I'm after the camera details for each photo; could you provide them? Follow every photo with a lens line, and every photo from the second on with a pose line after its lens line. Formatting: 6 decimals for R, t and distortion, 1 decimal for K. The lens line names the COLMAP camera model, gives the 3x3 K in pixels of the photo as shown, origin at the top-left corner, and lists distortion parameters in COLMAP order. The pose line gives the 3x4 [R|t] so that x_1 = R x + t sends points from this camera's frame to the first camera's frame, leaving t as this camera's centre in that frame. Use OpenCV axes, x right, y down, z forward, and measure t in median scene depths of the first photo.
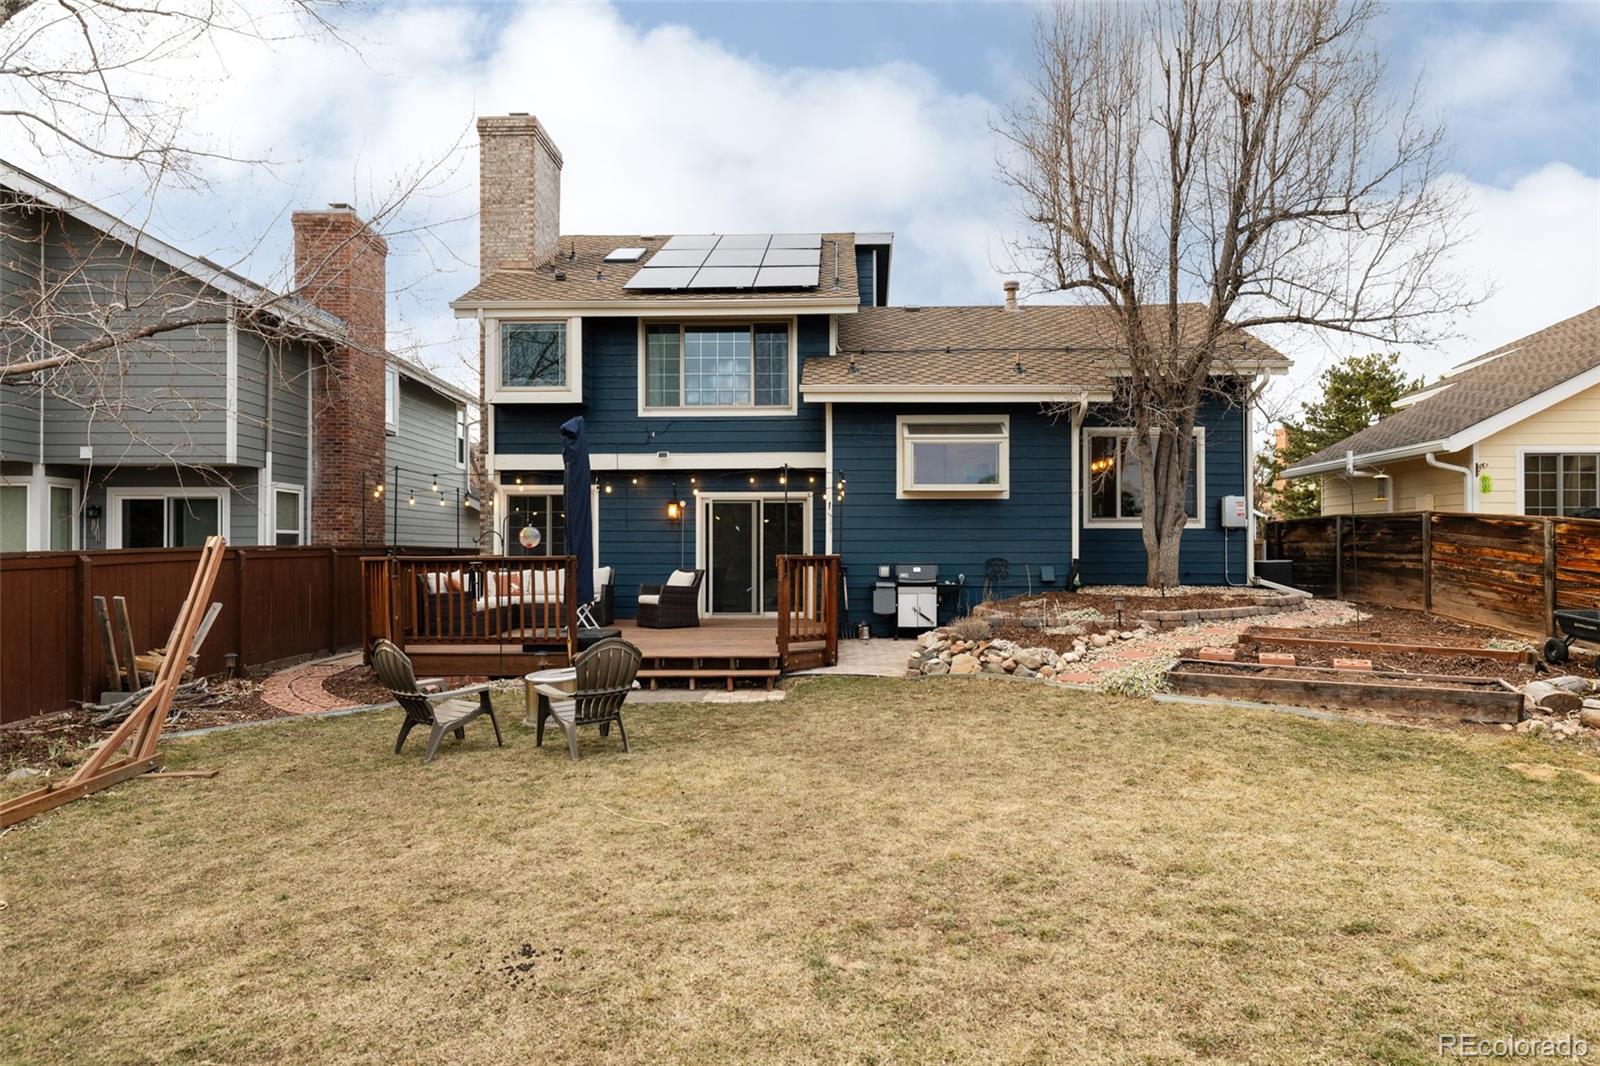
lens RADIAL K [[965.6, 0, 799.6], [0, 965.6, 538.0], [0, 0, 1]] dist [0.001442, 0.000019]
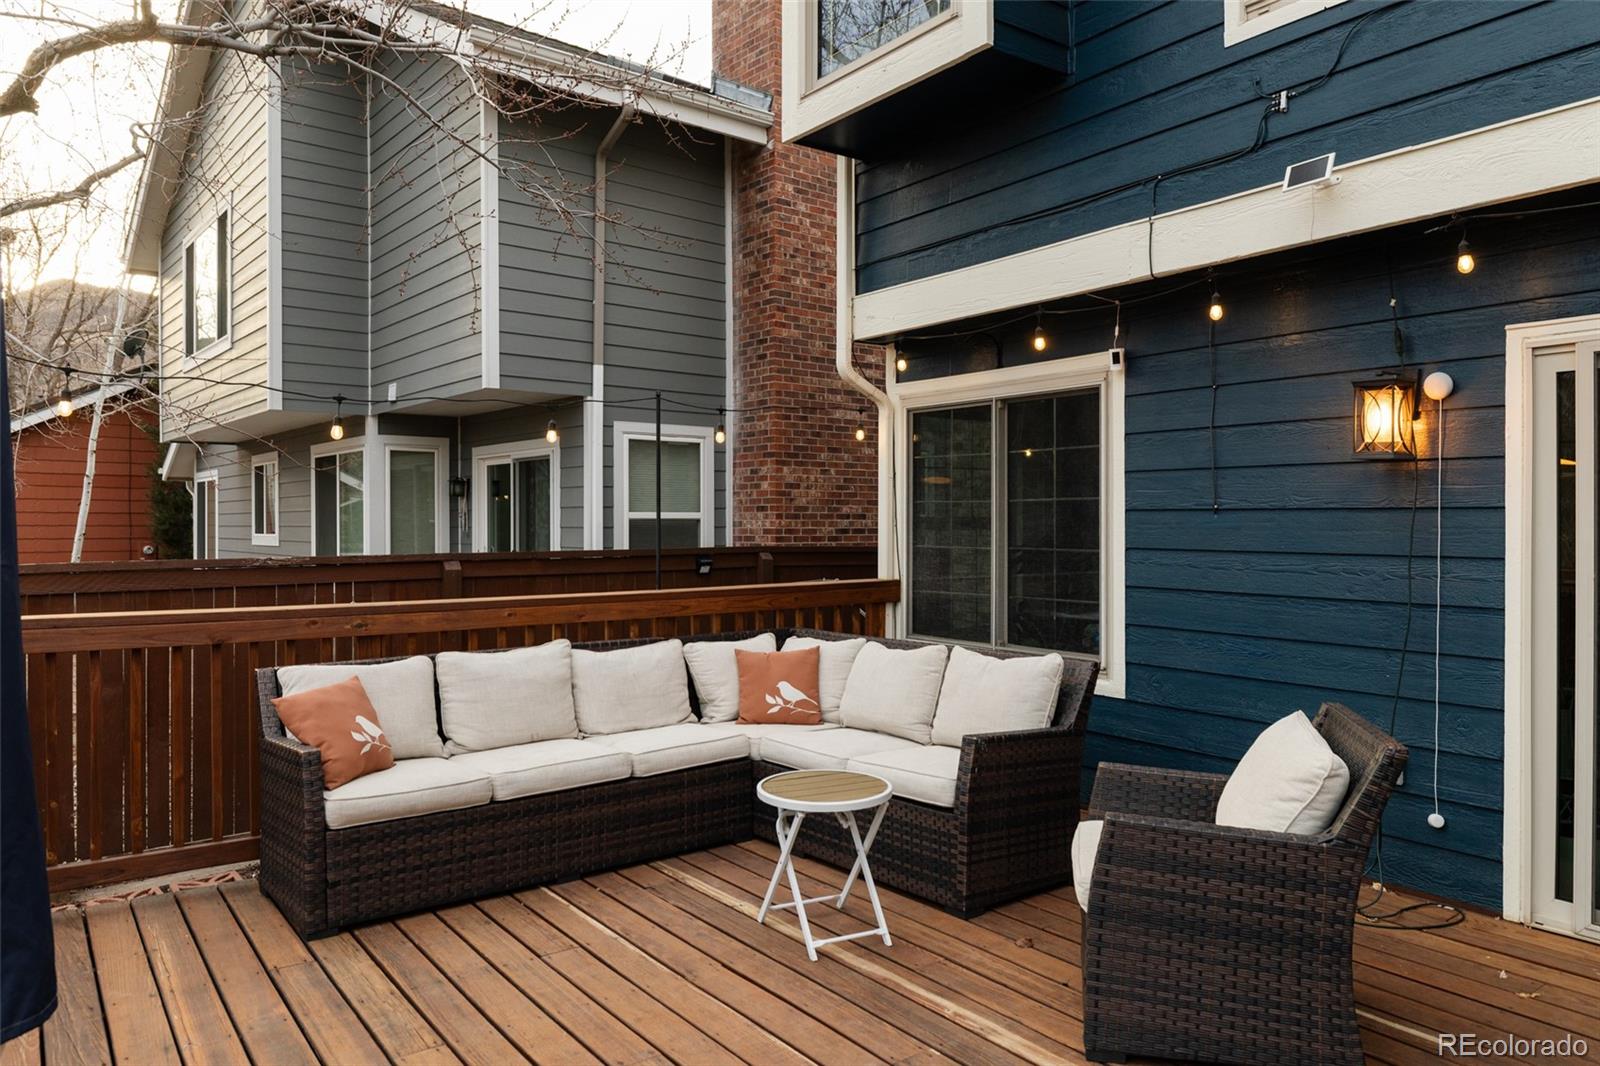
lens RADIAL K [[1096.8, 0, 804.5], [0, 1096.8, 530.0], [0, 0, 1]] dist [-0.001259, 0.000389]
pose [[0.624386, 0.005647, -0.781095, -0.013589], [0.005638, 0.999915, 0.011736, -0.005517], [0.781095, -0.011732, 0.624301, 0.713495]]
